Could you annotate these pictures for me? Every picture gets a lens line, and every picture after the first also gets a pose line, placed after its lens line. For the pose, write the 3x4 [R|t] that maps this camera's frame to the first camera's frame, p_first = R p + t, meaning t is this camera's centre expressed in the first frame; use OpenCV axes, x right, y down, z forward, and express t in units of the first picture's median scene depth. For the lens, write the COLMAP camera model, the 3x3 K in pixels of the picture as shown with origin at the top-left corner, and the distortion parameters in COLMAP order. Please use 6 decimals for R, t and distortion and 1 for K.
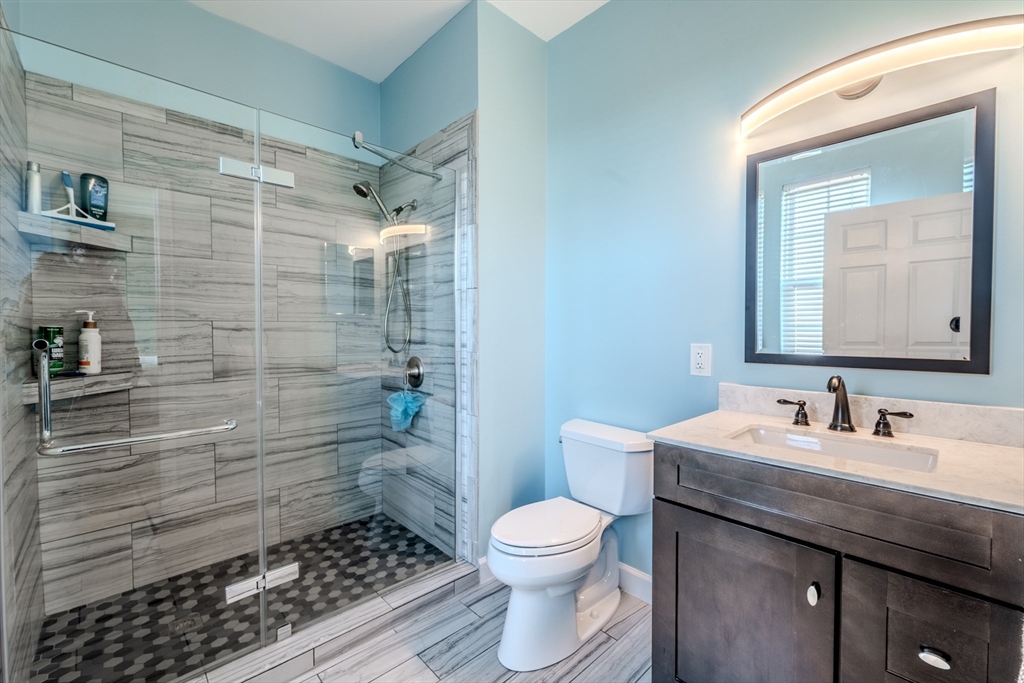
lens RADIAL K [[430.9, 0, 510.7], [0, 430.9, 336.9], [0, 0, 1]] dist [-0.001628, -0.000111]
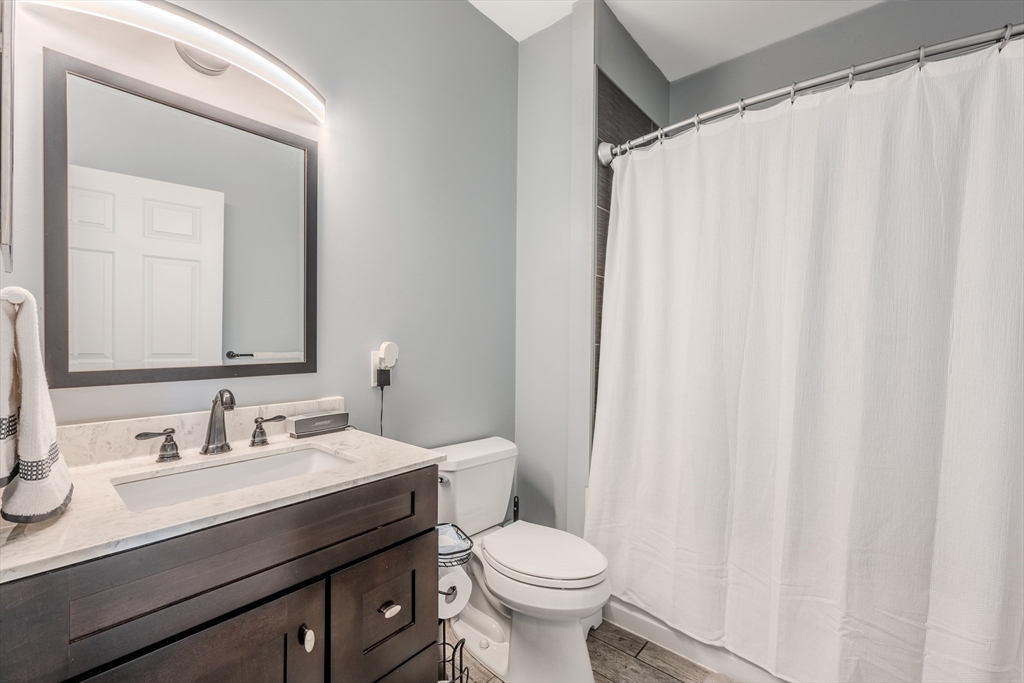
lens RADIAL K [[430.9, 0, 510.9], [0, 430.9, 345.9], [0, 0, 1]] dist [-0.001628, -0.000111]
pose [[-0.099764, -0.003830, 0.995004, -0.146624], [0.024524, 0.999679, 0.006307, 0.014525], [-0.994709, 0.025031, -0.099638, 0.514437]]
